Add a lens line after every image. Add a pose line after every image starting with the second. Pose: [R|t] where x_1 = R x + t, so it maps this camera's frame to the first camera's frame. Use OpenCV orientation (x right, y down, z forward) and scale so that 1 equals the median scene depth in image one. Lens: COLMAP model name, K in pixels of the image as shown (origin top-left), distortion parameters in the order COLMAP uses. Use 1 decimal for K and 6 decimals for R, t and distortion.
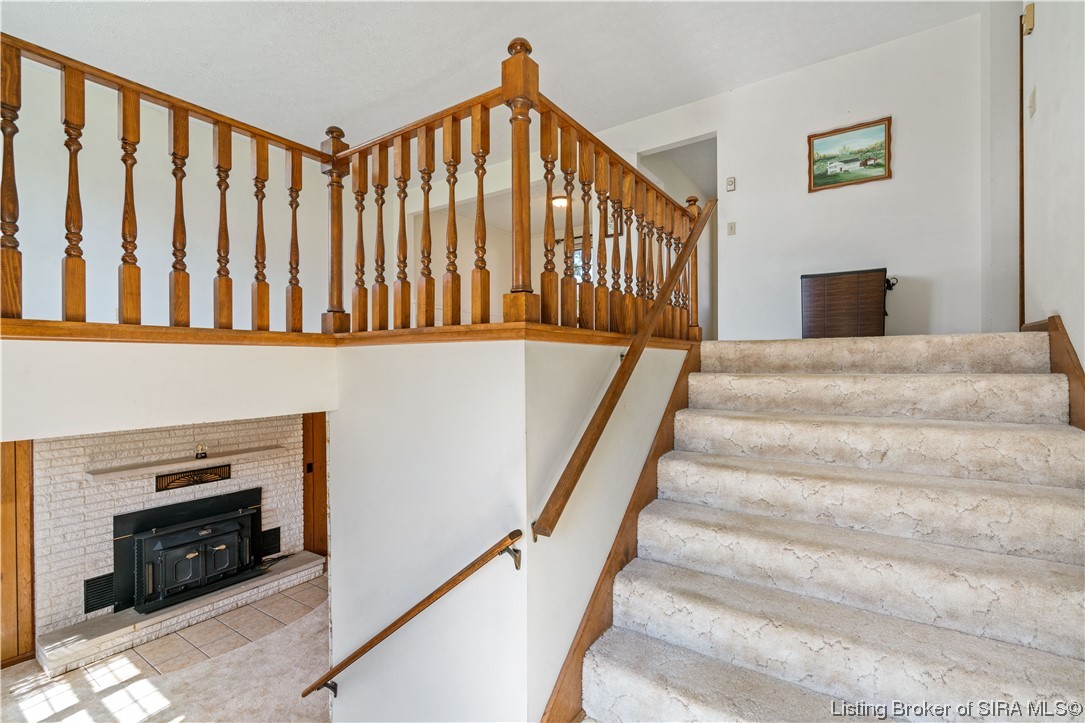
lens RADIAL K [[492.6, 0, 539.2], [0, 492.6, 368.3], [0, 0, 1]] dist [0.000091, 0.000432]
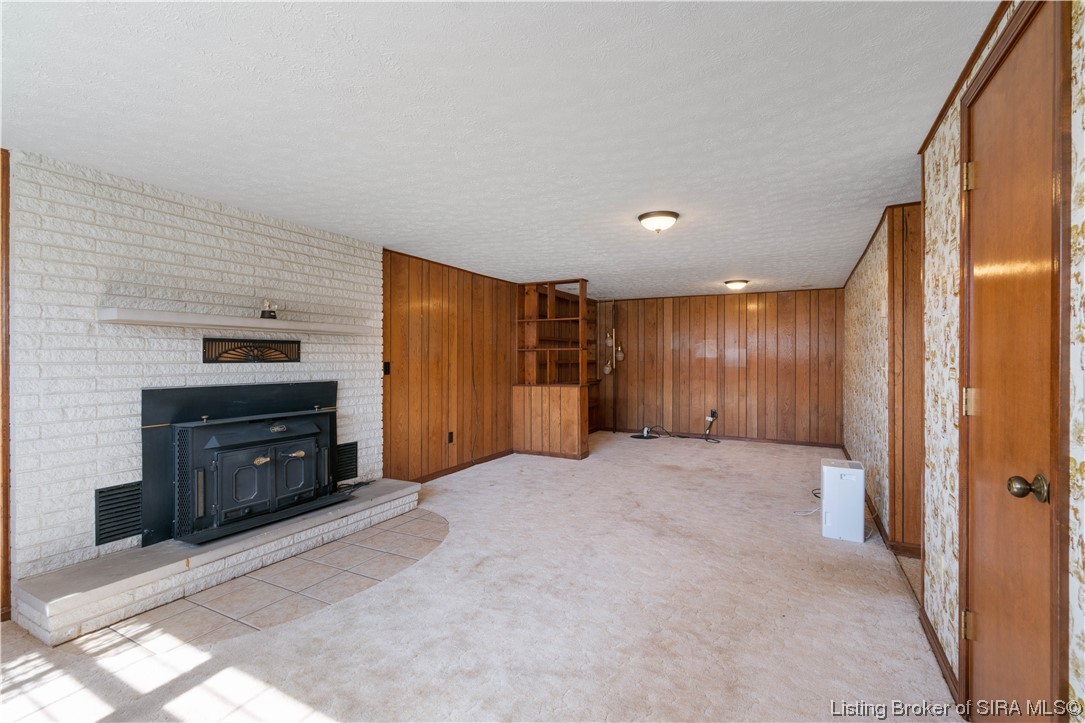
lens RADIAL K [[494.6, 0, 542.5], [0, 494.6, 361.5], [0, 0, 1]] dist [0.000812, 0.000592]
pose [[0.993777, 0.006376, 0.111202, -0.421426], [-0.006409, 0.999979, -0.000064, 0.252963], [-0.111200, -0.000649, 0.993798, 0.319421]]
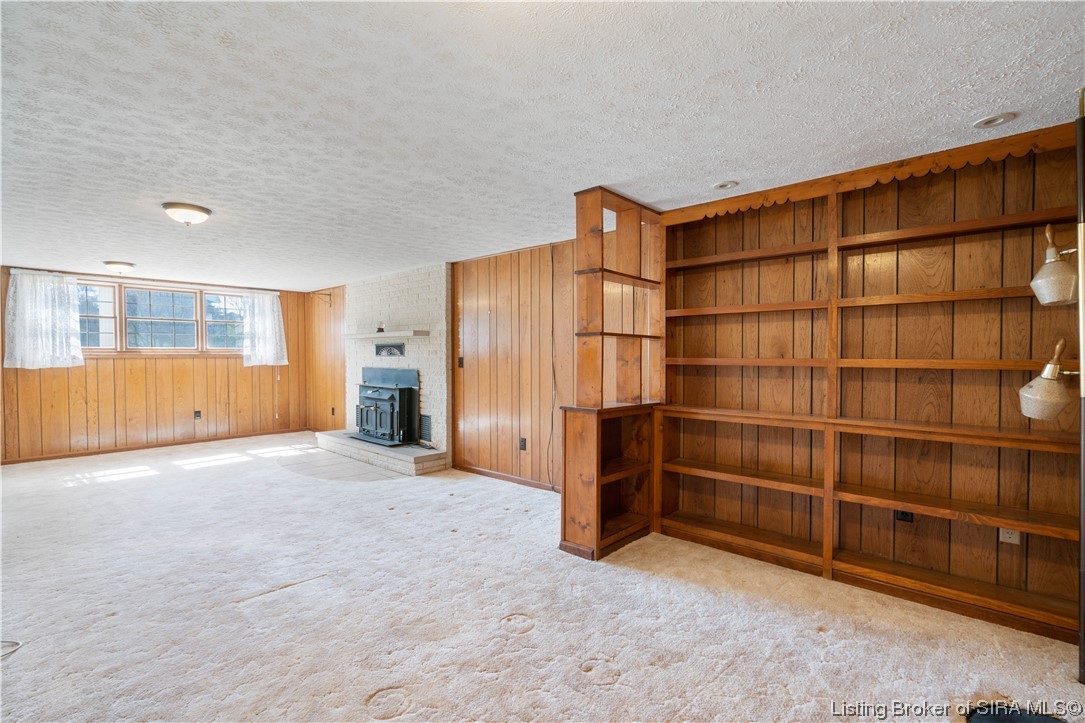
lens RADIAL K [[492.6, 0, 539.2], [0, 492.6, 368.3], [0, 0, 1]] dist [0.000091, 0.000432]
pose [[-0.139100, 0.029379, -0.989842, 0.486168], [-0.010131, 0.999465, 0.031089, 0.244510], [0.990227, 0.014353, -0.138728, 1.661509]]
